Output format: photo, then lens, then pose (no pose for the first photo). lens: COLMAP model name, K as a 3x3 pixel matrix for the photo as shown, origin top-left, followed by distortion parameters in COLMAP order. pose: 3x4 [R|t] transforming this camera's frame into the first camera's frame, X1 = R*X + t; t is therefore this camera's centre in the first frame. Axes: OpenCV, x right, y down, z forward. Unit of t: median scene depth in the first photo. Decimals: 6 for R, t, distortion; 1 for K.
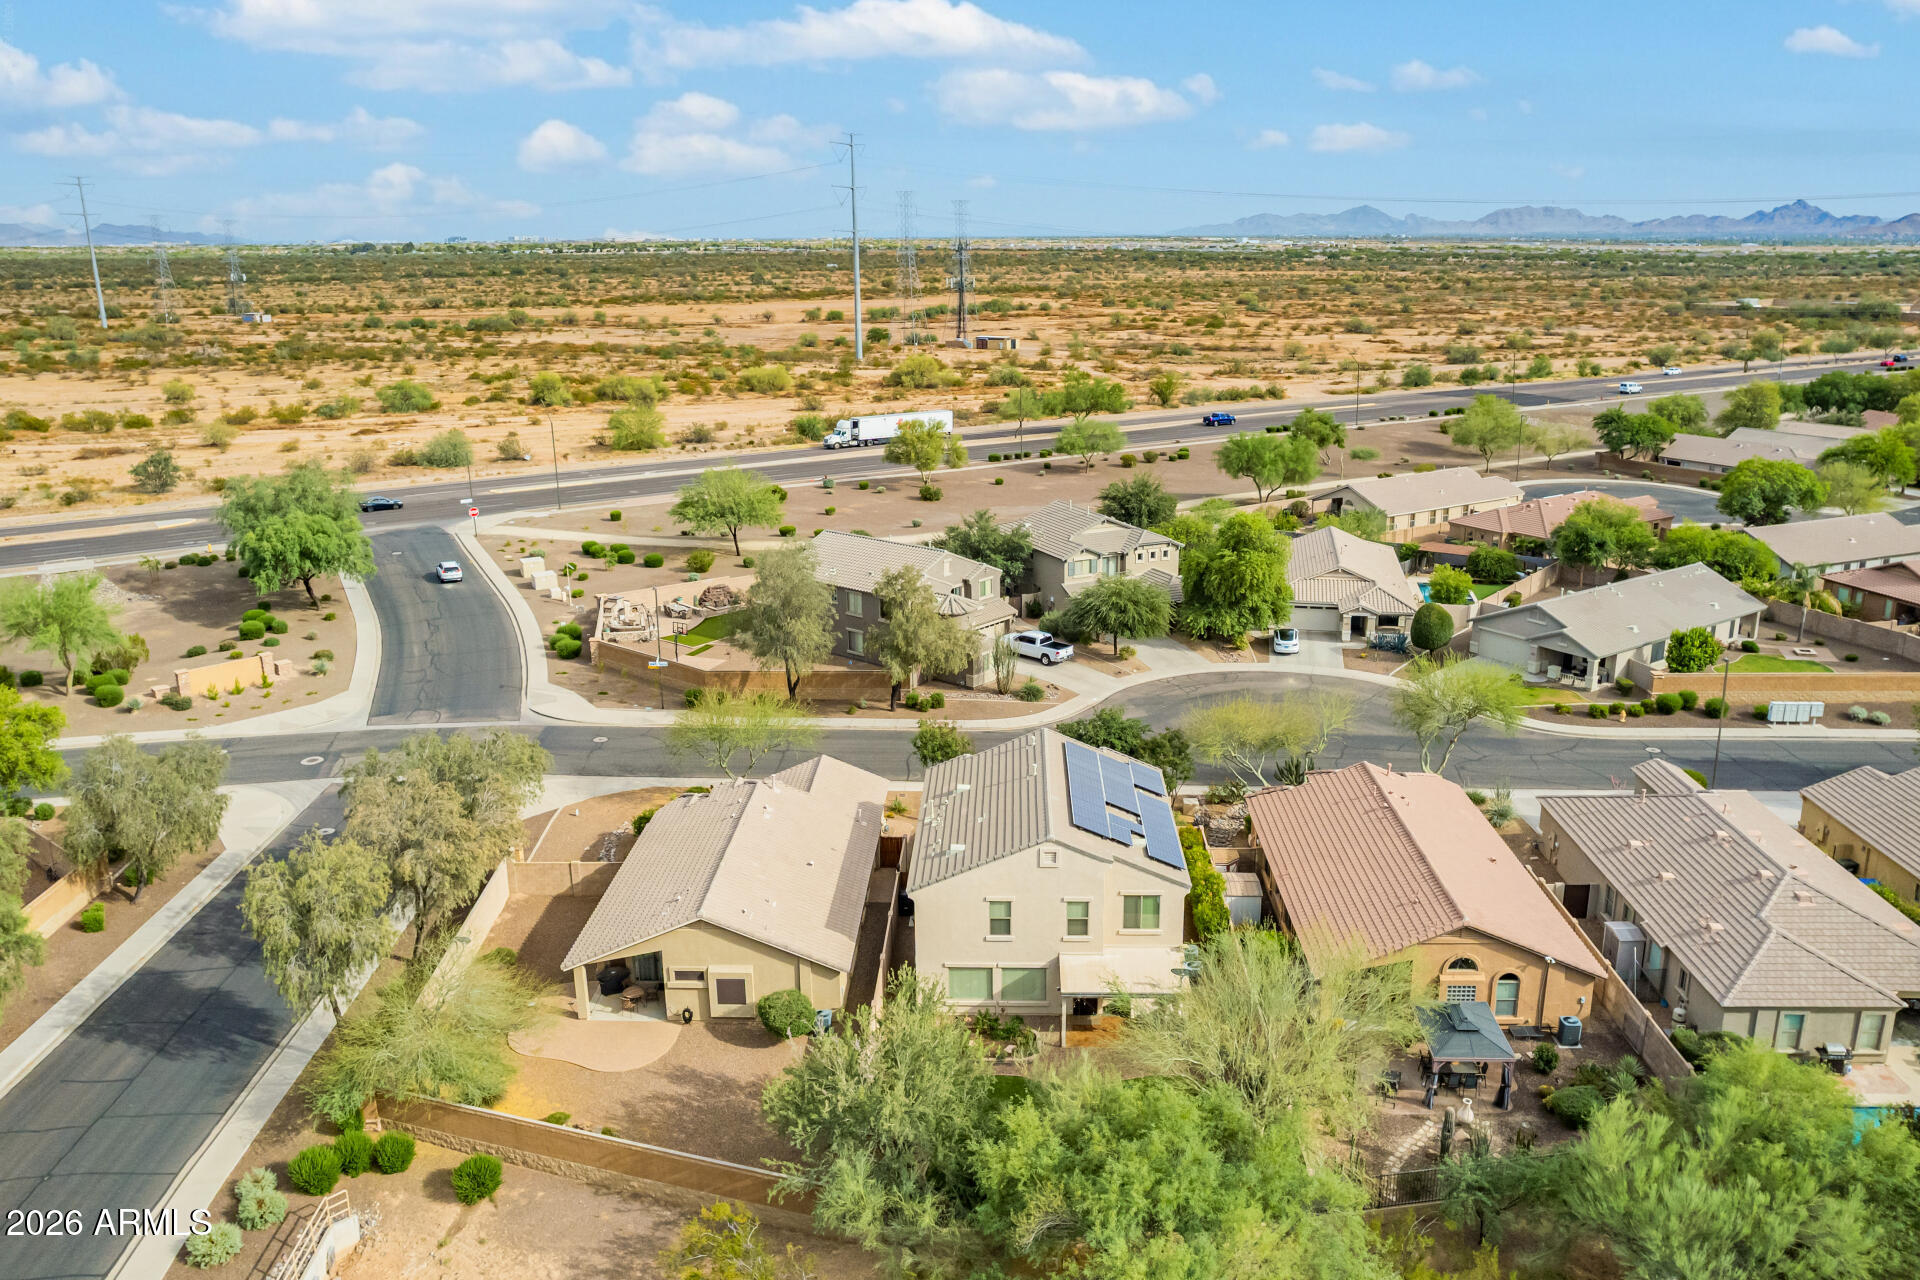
lens RADIAL K [[1475.5, 0, 963.3], [0, 1475.5, 638.2], [0, 0, 1]] dist [-0.048370, -0.000681]
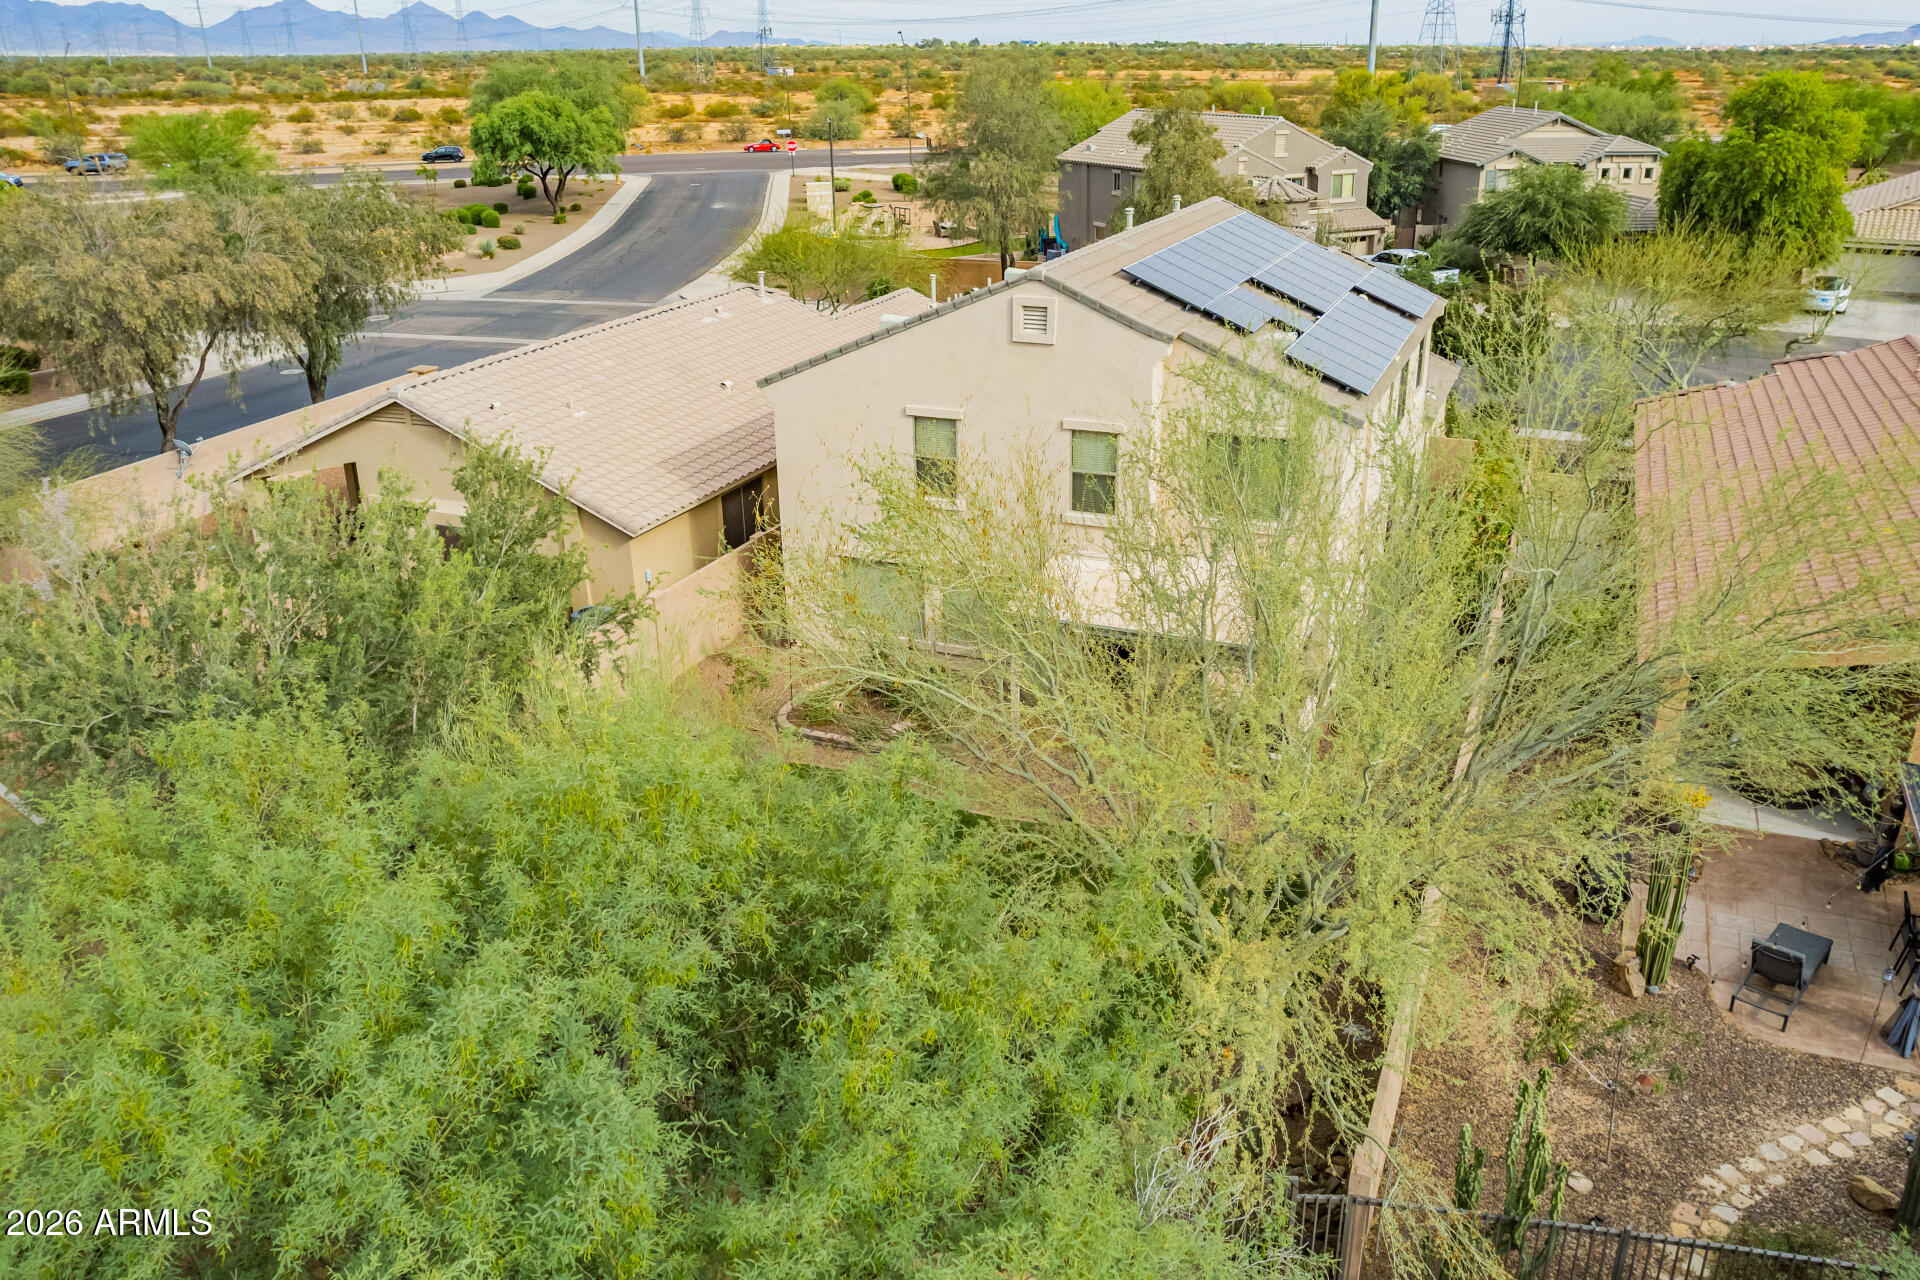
lens RADIAL K [[1470.6, 0, 963.5], [0, 1470.6, 635.5], [0, 0, 1]] dist [-0.073363, 0.059871]
pose [[0.932972, 0.131573, -0.335040, 0.104280], [-0.091925, 0.987027, 0.131633, 0.097706], [0.348013, -0.092012, 0.932963, 0.300990]]
